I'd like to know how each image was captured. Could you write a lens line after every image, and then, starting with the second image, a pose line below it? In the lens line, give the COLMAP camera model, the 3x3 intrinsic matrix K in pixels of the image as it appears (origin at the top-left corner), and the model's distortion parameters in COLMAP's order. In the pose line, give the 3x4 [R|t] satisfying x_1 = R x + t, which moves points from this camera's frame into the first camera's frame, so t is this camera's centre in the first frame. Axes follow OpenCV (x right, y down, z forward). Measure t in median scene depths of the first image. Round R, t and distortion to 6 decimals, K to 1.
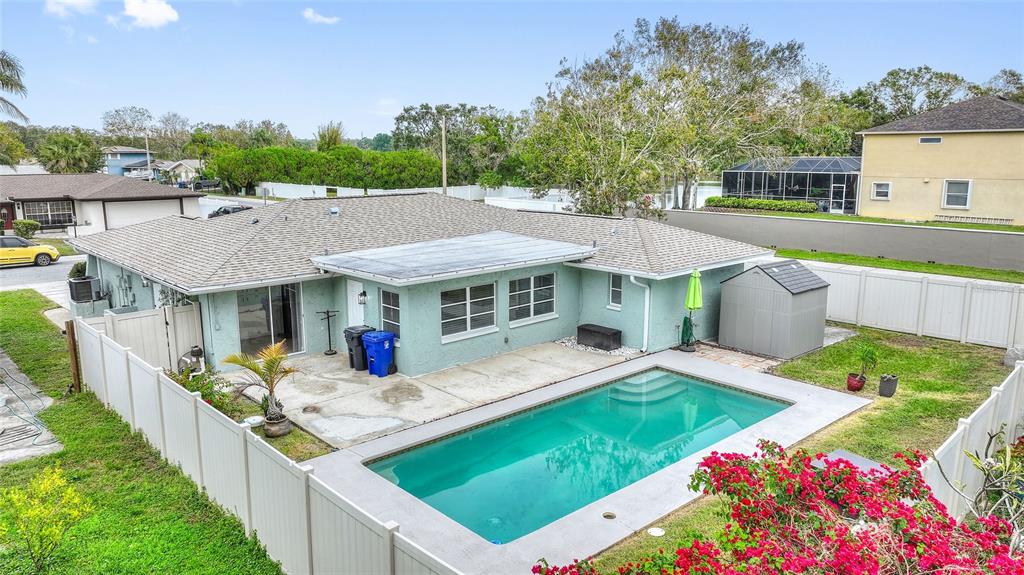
lens RADIAL K [[713.8, 0, 512.0], [0, 713.8, 287.5], [0, 0, 1]] dist [0.004996, 0.003952]
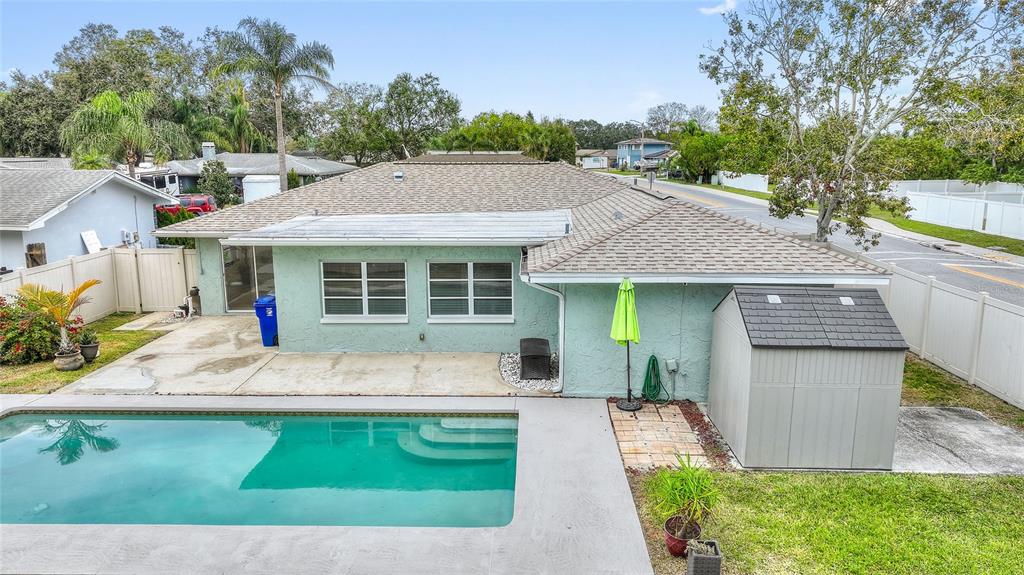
lens RADIAL K [[713.8, 0, 512.0], [0, 713.8, 287.5], [0, 0, 1]] dist [0.004996, 0.003952]
pose [[0.727423, 0.134490, -0.672881, 0.625204], [-0.130703, 0.989808, 0.056536, -0.040802], [0.673626, 0.046822, 0.737587, 0.506222]]
